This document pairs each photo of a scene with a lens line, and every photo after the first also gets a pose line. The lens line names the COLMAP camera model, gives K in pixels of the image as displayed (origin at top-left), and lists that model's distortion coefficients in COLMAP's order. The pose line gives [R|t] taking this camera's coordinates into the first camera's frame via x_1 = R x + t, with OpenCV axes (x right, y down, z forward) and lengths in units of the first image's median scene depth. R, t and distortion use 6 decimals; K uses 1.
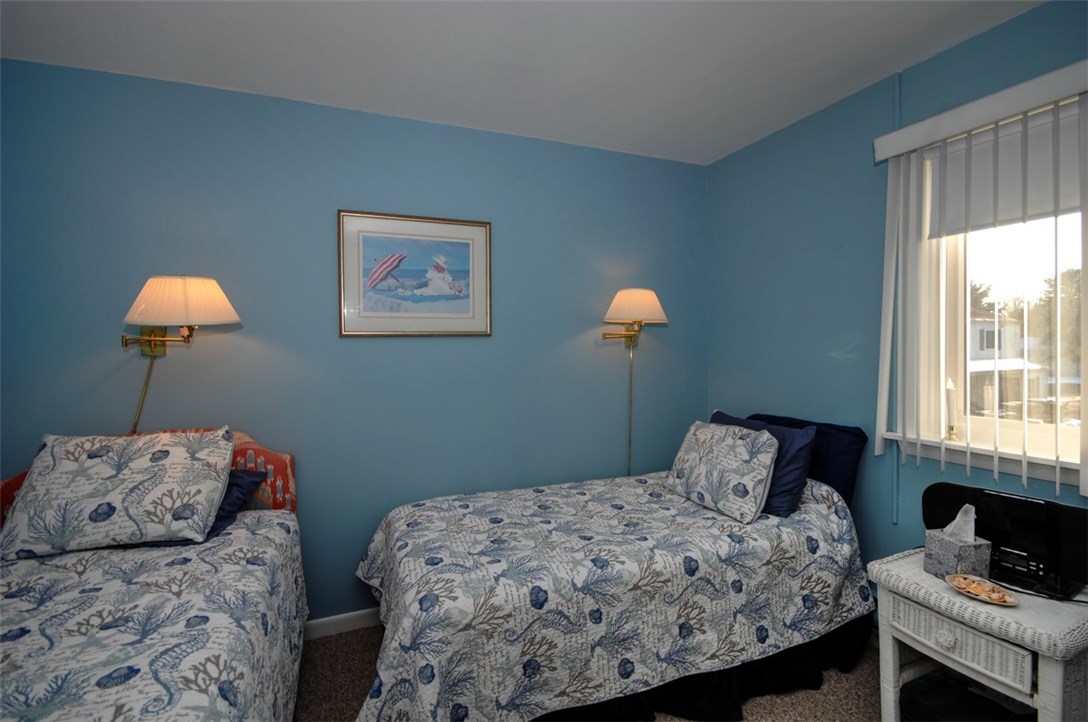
lens RADIAL K [[509.1, 0, 542.7], [0, 509.1, 346.2], [0, 0, 1]] dist [0.045139, -0.025117]
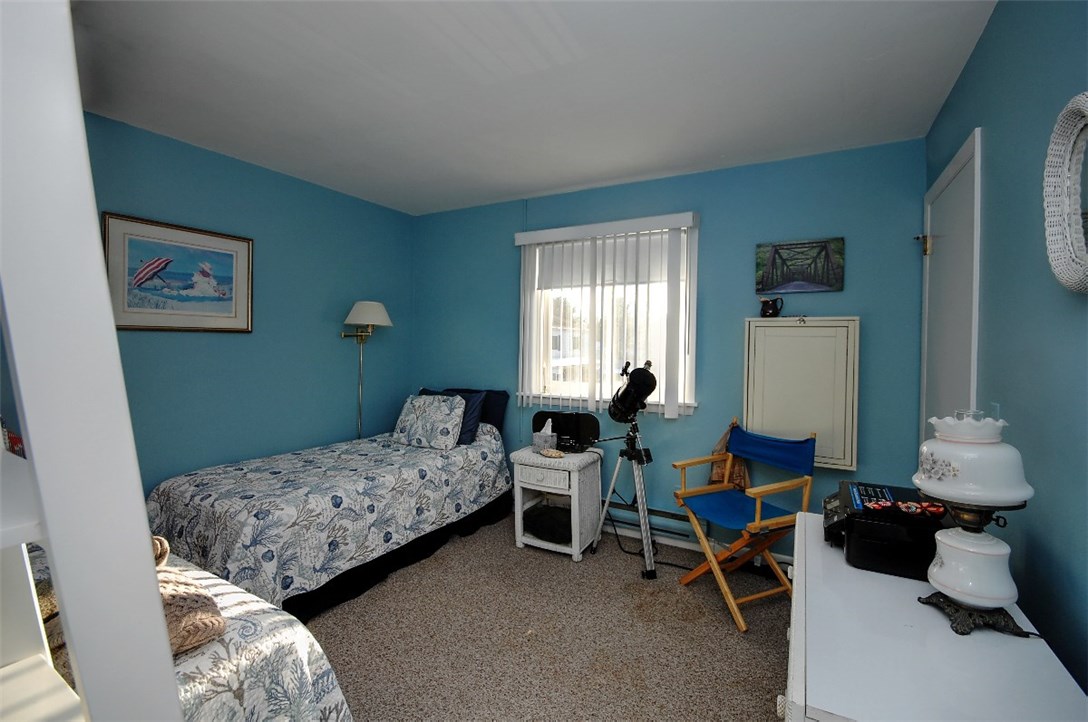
lens RADIAL K [[479.8, 0, 548.1], [0, 479.8, 346.5], [0, 0, 1]] dist [-0.001870, -0.000616]
pose [[0.786779, 0.014567, 0.617063, -0.341248], [-0.016387, 0.999862, -0.002709, 0.006032], [-0.617018, -0.007980, 0.786909, -0.456524]]
